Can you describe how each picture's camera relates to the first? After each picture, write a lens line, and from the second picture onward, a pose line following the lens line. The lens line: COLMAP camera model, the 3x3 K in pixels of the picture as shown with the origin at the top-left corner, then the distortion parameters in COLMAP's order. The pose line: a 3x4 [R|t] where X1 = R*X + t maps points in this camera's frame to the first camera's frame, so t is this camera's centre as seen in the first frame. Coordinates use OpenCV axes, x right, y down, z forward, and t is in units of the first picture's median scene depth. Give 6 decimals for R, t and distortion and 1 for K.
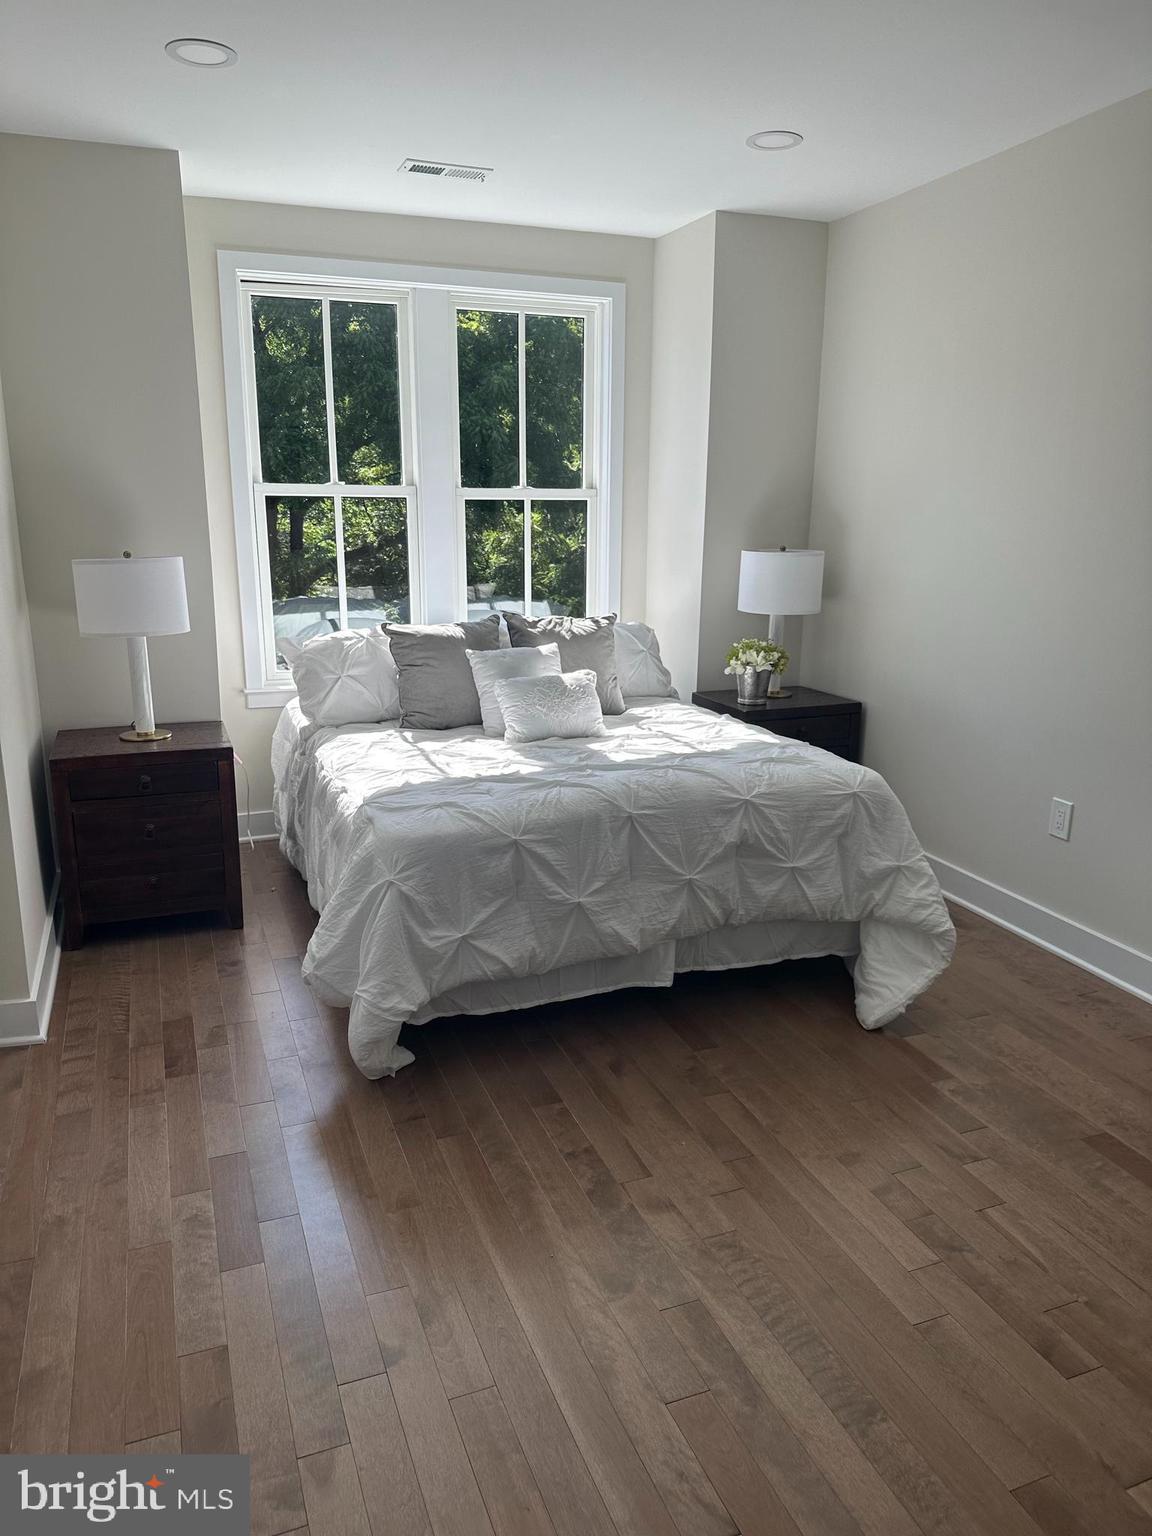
lens RADIAL K [[1086.0, 0, 583.1], [0, 1086.0, 742.5], [0, 0, 1]] dist [0.035909, -0.051907]
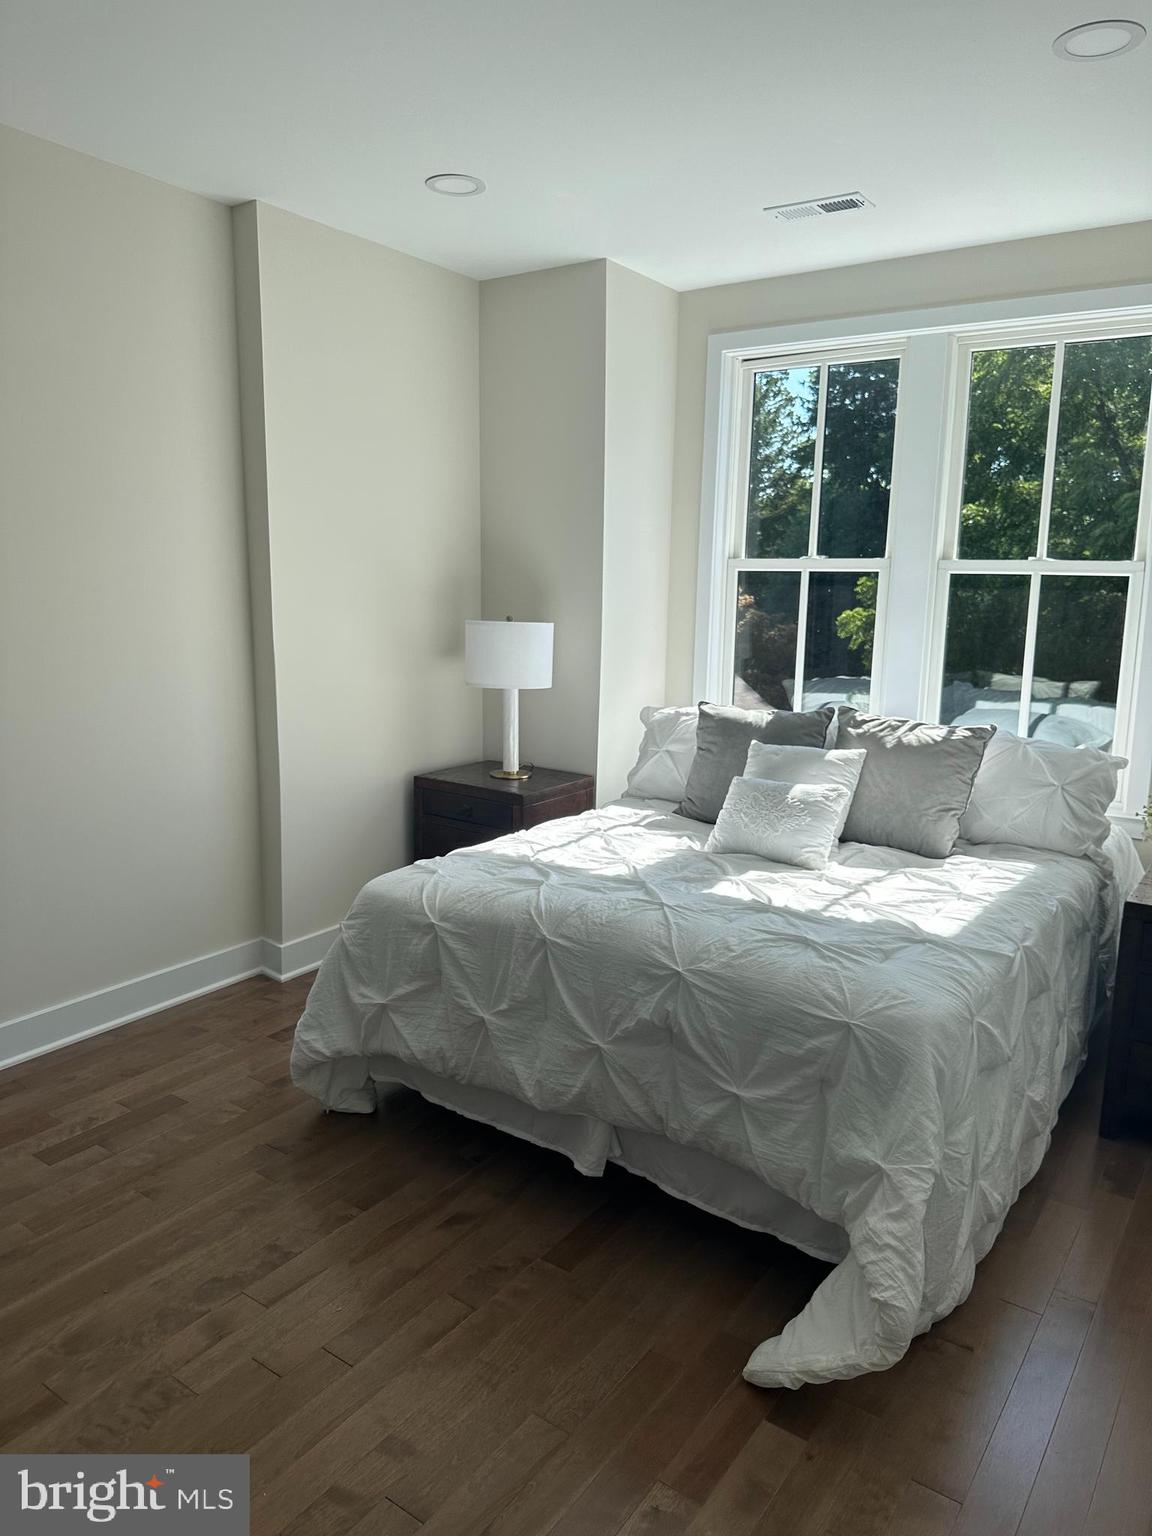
lens RADIAL K [[1086.0, 0, 583.1], [0, 1086.0, 742.5], [0, 0, 1]] dist [0.035909, -0.051907]
pose [[0.539886, 0.135304, -0.830792, 0.688071], [-0.197668, 0.979775, 0.031114, -0.105862], [0.818200, 0.147423, 0.555712, 0.509148]]
